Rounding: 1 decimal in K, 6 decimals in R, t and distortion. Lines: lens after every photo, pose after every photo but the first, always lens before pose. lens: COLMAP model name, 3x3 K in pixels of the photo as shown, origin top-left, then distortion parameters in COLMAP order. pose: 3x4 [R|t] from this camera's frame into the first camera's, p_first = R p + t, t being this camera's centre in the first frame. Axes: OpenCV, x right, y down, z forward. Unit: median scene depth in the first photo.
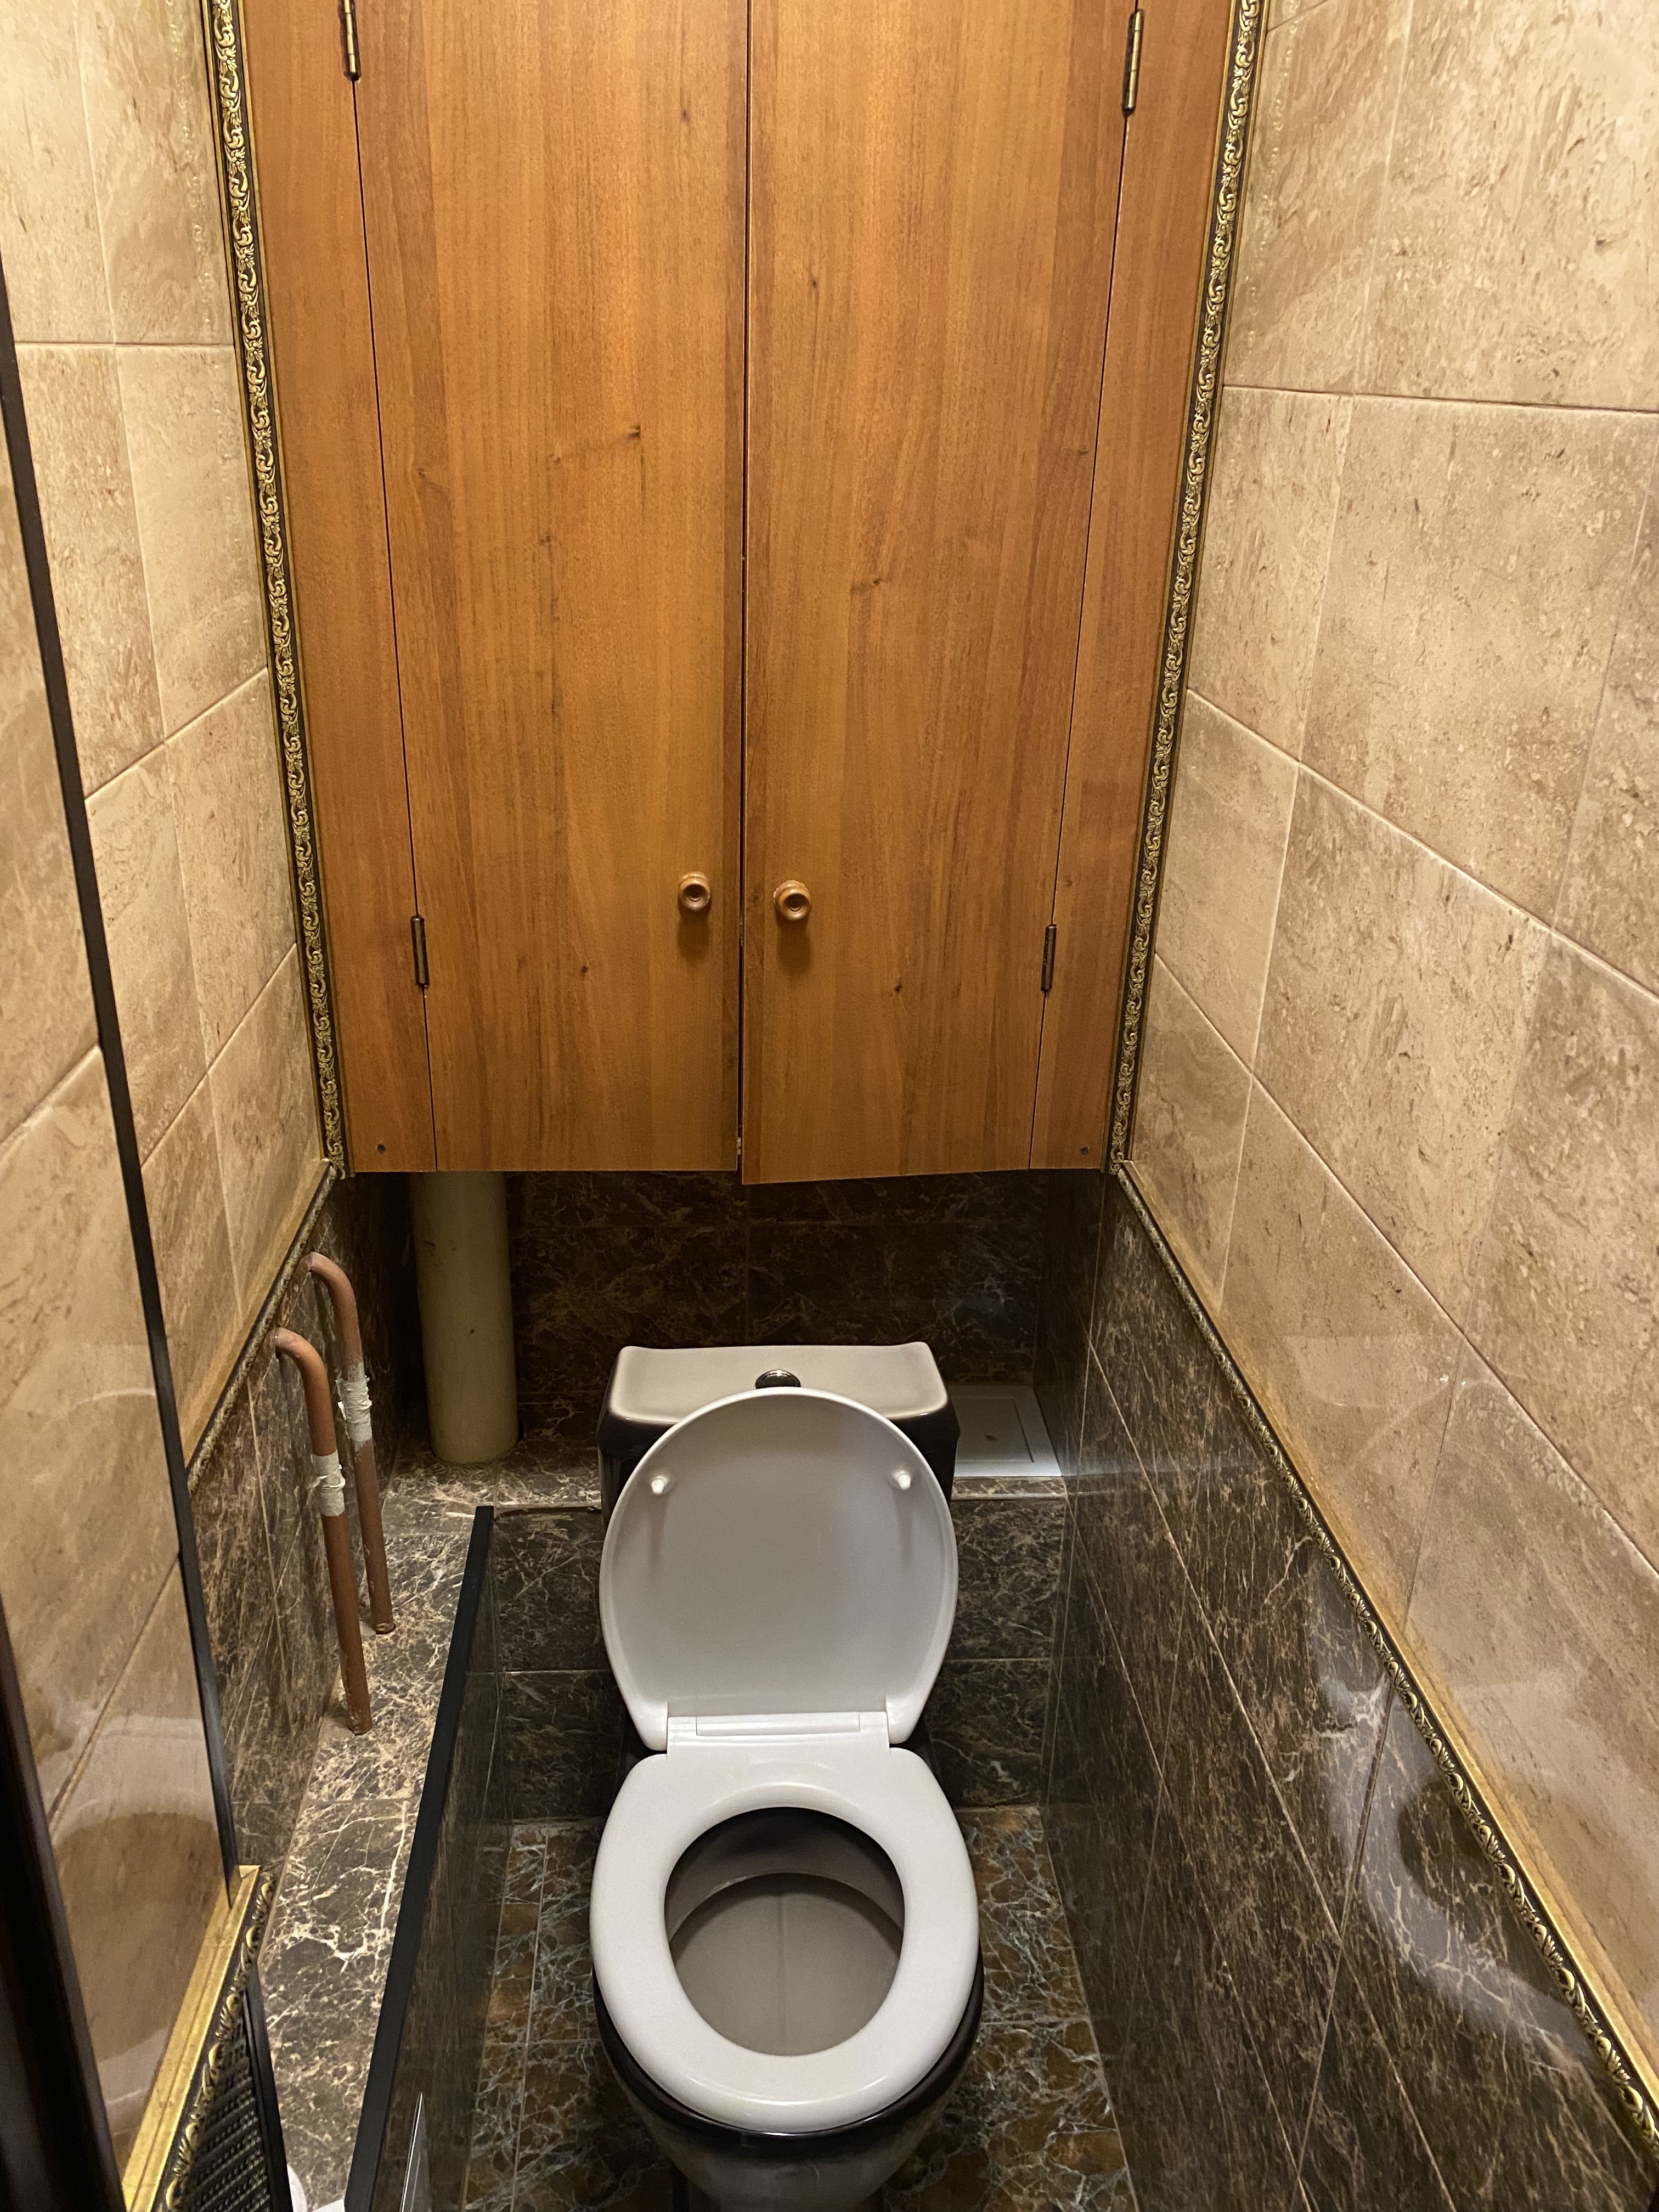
lens RADIAL K [[1704.6, 0, 816.0], [0, 1704.6, 1128.1], [0, 0, 1]] dist [0.034735, -0.029699]
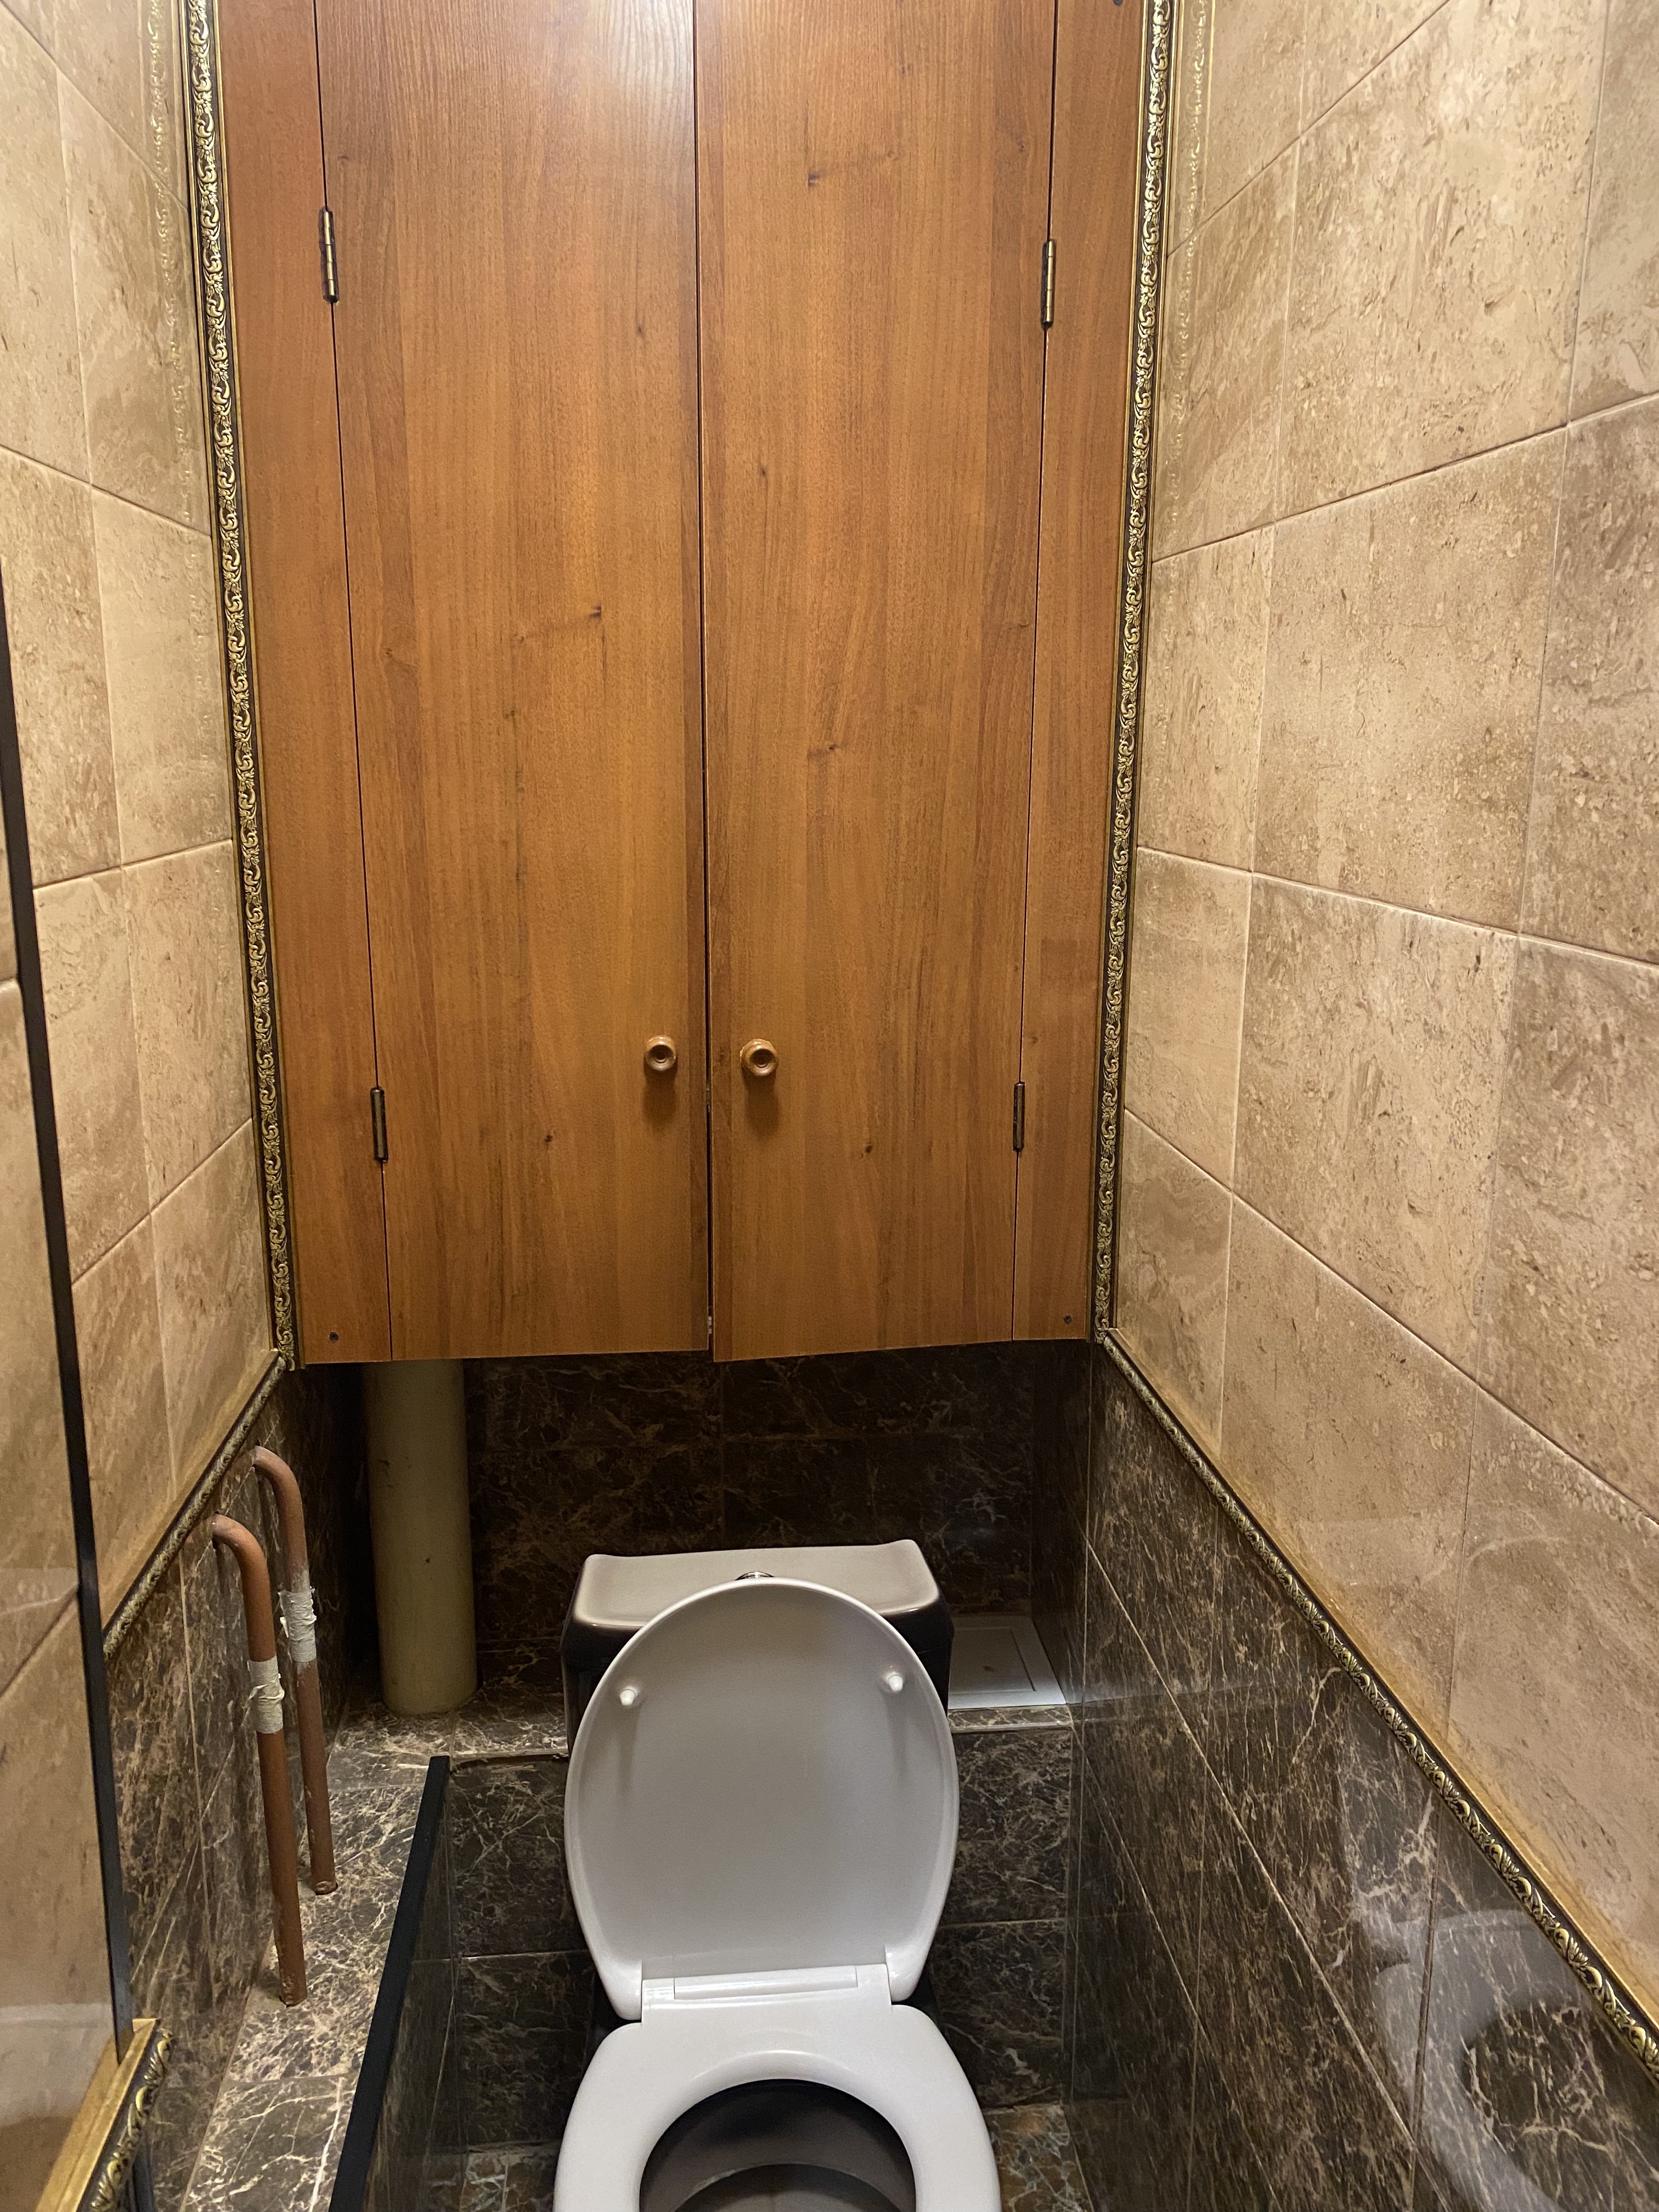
lens RADIAL K [[1704.6, 0, 837.2], [0, 1704.6, 1103.9], [0, 0, 1]] dist [0.034735, -0.029699]
pose [[0.999135, -0.028516, 0.030277, 0.001316], [0.034109, 0.978348, -0.204137, 0.107975], [-0.023801, 0.204993, 0.978474, 0.037073]]
